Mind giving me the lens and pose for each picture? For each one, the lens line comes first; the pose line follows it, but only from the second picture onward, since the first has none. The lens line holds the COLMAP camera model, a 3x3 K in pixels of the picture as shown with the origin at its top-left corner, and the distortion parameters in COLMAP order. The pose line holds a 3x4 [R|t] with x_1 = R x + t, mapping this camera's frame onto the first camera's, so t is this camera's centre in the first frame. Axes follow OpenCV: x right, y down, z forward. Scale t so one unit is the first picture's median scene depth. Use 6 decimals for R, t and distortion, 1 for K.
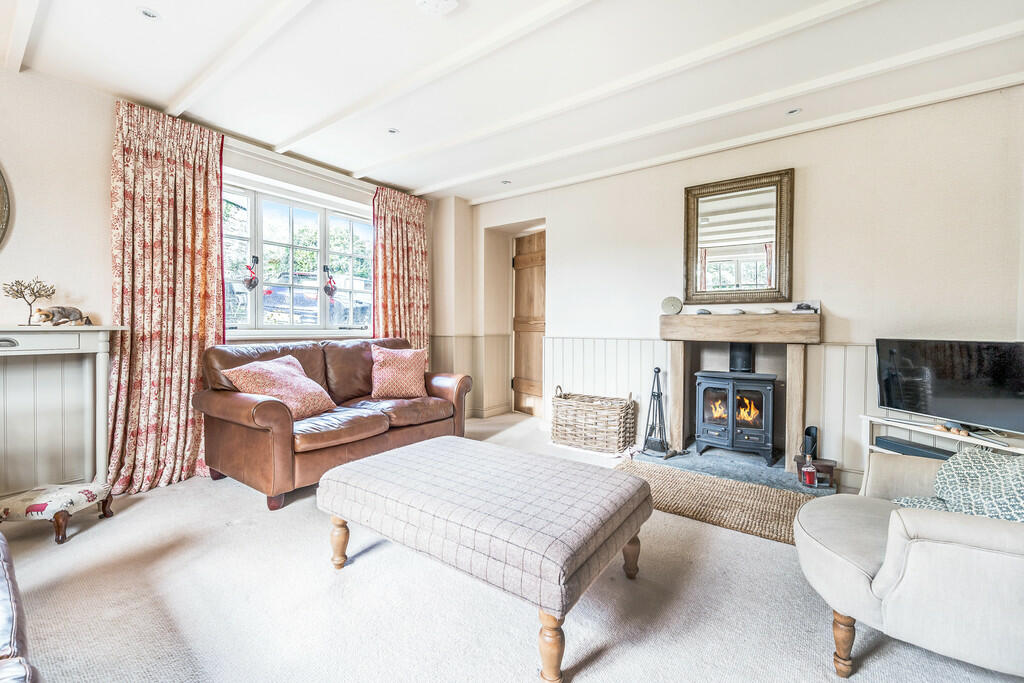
lens RADIAL K [[415.6, 0, 509.5], [0, 415.6, 334.6], [0, 0, 1]] dist [0.001008, 0.000509]
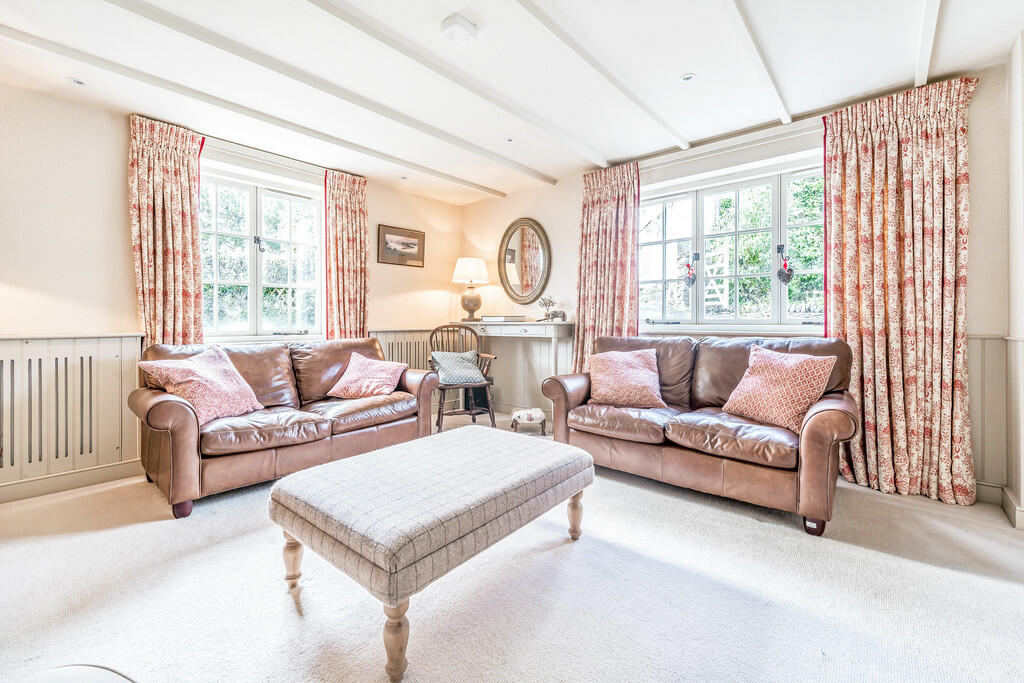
lens RADIAL K [[415.6, 0, 490.9], [0, 415.6, 324.5], [0, 0, 1]] dist [0.001008, 0.000509]
pose [[-0.078827, -0.005279, -0.996874, 0.488896], [-0.022498, 0.999741, -0.003515, 0.002798], [0.996634, 0.022151, -0.078926, 0.622903]]
